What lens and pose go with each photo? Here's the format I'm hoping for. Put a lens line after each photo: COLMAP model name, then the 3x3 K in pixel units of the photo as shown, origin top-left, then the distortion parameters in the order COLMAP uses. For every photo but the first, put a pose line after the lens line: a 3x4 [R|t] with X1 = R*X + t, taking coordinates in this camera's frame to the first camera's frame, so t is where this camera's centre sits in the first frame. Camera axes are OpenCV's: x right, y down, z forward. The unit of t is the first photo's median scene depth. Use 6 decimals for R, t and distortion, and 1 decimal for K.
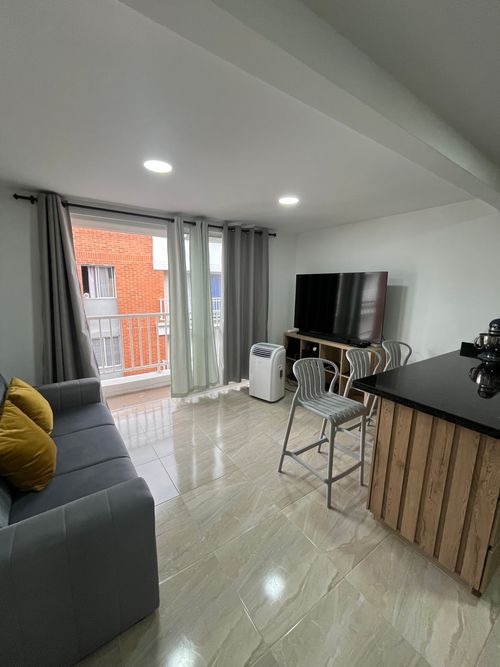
lens RADIAL K [[271.4, 0, 250.0], [0, 271.4, 333.5], [0, 0, 1]] dist [0.000148, 0.000284]
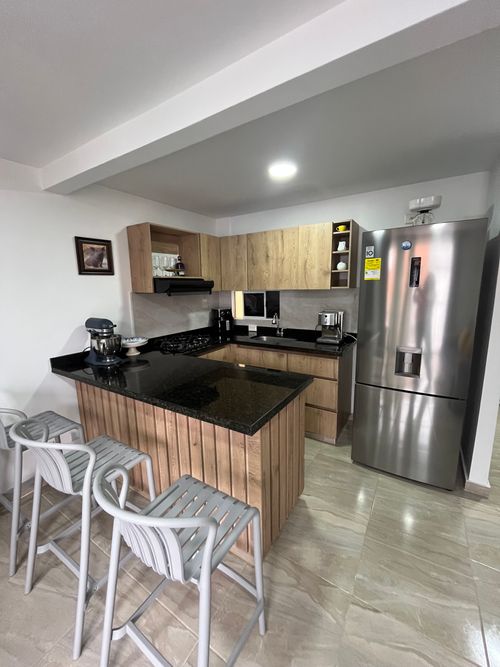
lens RADIAL K [[271.4, 0, 250.0], [0, 271.4, 333.5], [0, 0, 1]] dist [0.000148, 0.000284]
pose [[-0.393259, -0.169865, 0.903600, -0.116305], [0.183269, 0.948581, 0.258082, -0.146664], [-0.900977, 0.267095, -0.341907, 0.813021]]
